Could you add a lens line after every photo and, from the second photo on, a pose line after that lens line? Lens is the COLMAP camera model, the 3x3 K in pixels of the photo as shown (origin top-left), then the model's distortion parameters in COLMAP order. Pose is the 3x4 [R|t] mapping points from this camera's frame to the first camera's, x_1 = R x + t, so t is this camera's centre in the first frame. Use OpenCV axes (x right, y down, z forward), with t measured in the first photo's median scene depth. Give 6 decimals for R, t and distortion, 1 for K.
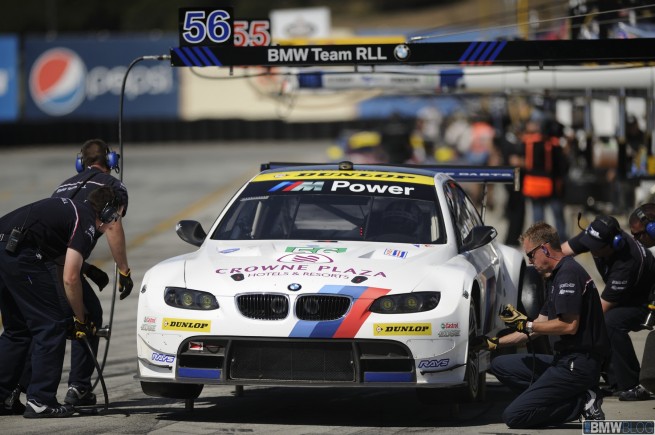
lens RADIAL K [[3206.7, 0, 327.6], [0, 3206.7, 217.1], [0, 0, 1]] dist [0.211148, 9.395102]
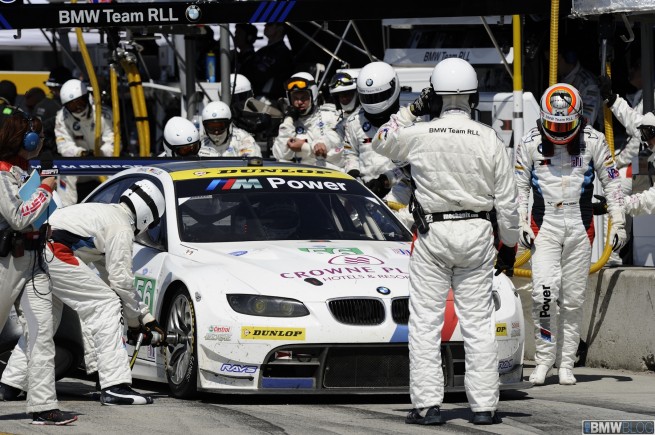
lens RADIAL K [[3206.7, 0, 327.6], [0, 3206.7, 217.1], [0, 0, 1]] dist [0.211148, 9.395102]
pose [[0.909390, -0.021478, 0.415389, -0.423265], [0.017250, 0.999754, 0.013931, -0.013849], [-0.415586, -0.005503, 0.909537, 0.127443]]
